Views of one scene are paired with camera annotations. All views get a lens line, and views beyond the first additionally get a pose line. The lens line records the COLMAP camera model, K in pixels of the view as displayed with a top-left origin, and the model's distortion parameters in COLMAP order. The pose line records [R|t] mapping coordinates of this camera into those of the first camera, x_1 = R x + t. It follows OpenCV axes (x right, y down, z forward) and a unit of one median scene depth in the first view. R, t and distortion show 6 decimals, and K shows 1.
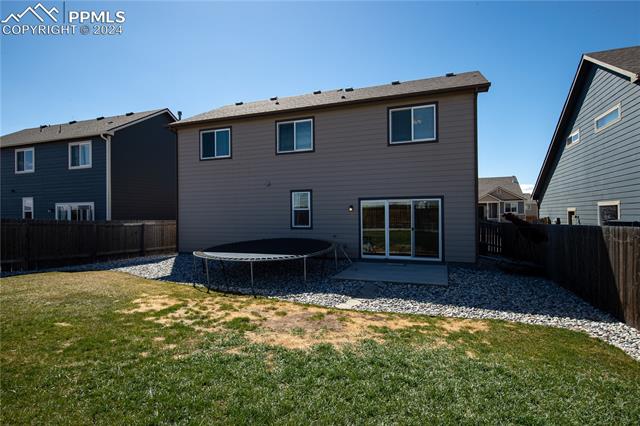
lens RADIAL K [[344.5, 0, 319.0], [0, 344.5, 213.1], [0, 0, 1]] dist [0.011541, -0.000030]
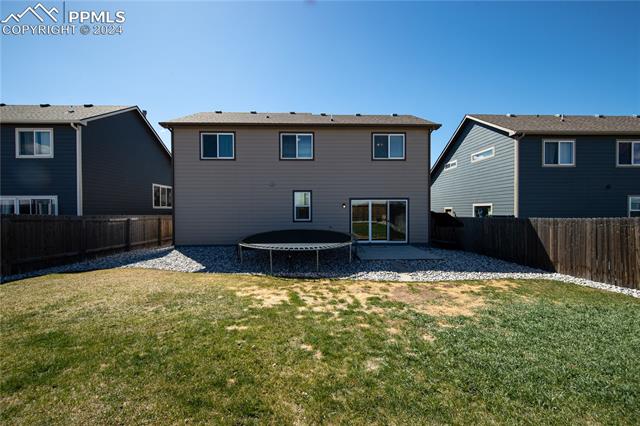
lens RADIAL K [[255.8, 0, 320.7], [0, 255.8, 213.1], [0, 0, 1]] dist [0.005602, -0.000819]
pose [[0.923212, 0.001554, 0.384289, -0.369303], [-0.006152, 0.999923, 0.010737, 0.004287], [-0.384243, -0.012276, 0.923151, 0.137131]]
